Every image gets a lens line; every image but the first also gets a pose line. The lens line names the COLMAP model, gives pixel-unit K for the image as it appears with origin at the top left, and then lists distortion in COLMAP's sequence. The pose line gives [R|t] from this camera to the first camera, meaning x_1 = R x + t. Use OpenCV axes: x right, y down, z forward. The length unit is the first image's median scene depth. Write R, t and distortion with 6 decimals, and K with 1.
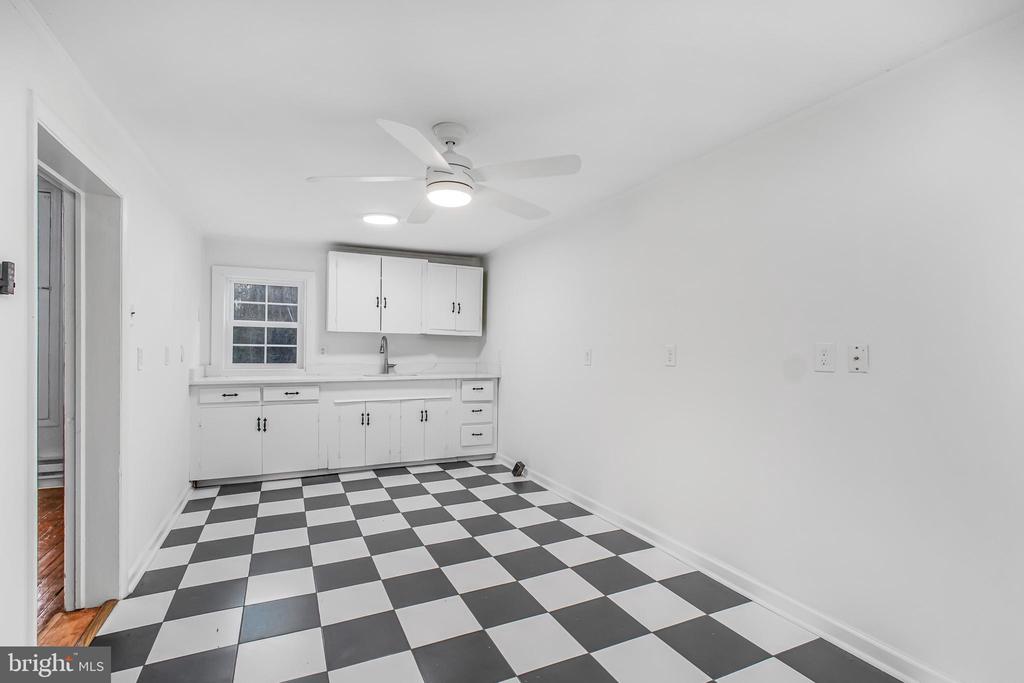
lens RADIAL K [[476.4, 0, 531.1], [0, 476.4, 348.1], [0, 0, 1]] dist [0.001840, -0.008260]
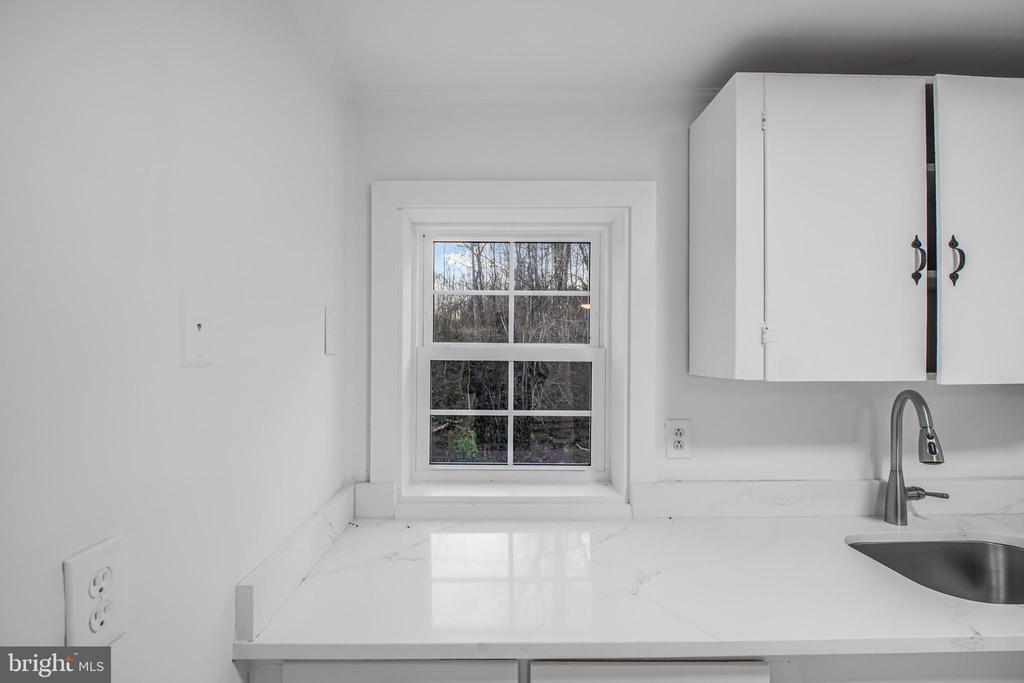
lens RADIAL K [[457.7, 0, 498.7], [0, 457.7, 345.7], [0, 0, 1]] dist [-0.003742, -0.001090]
pose [[0.894067, -0.011795, -0.447778, -0.413531], [0.007136, 0.999901, -0.012091, -0.050288], [0.447876, 0.007615, 0.894063, 0.694789]]
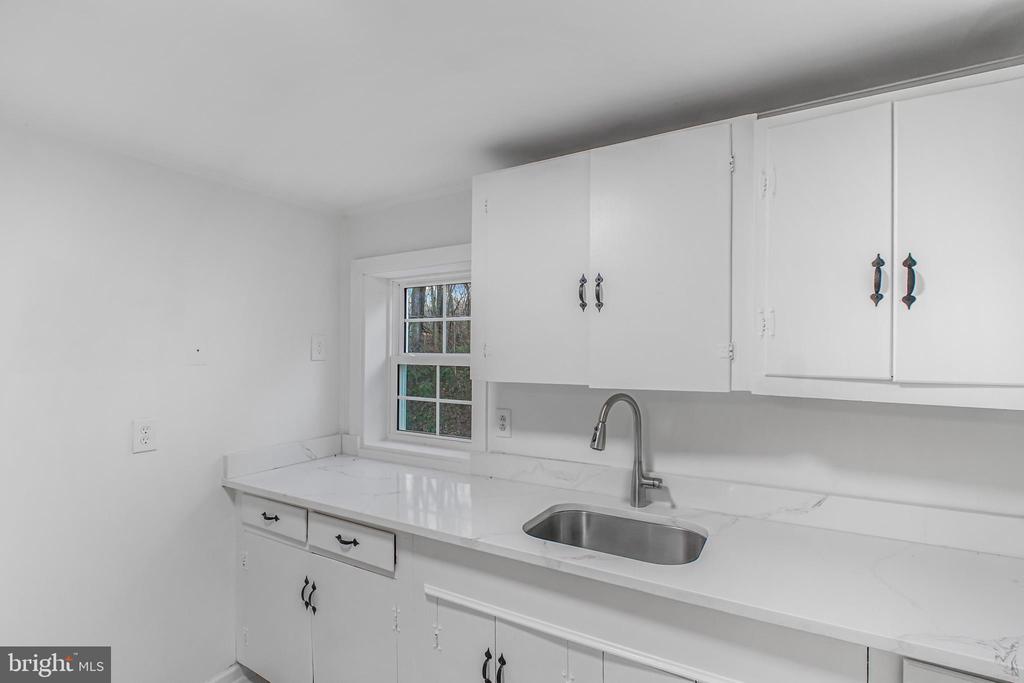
lens RADIAL K [[476.4, 0, 531.1], [0, 476.4, 348.1], [0, 0, 1]] dist [0.001840, -0.008260]
pose [[0.543757, -0.014509, -0.839117, -0.067457], [0.005927, 0.999892, -0.013448, -0.054526], [0.839222, 0.002339, 0.543784, 0.799196]]
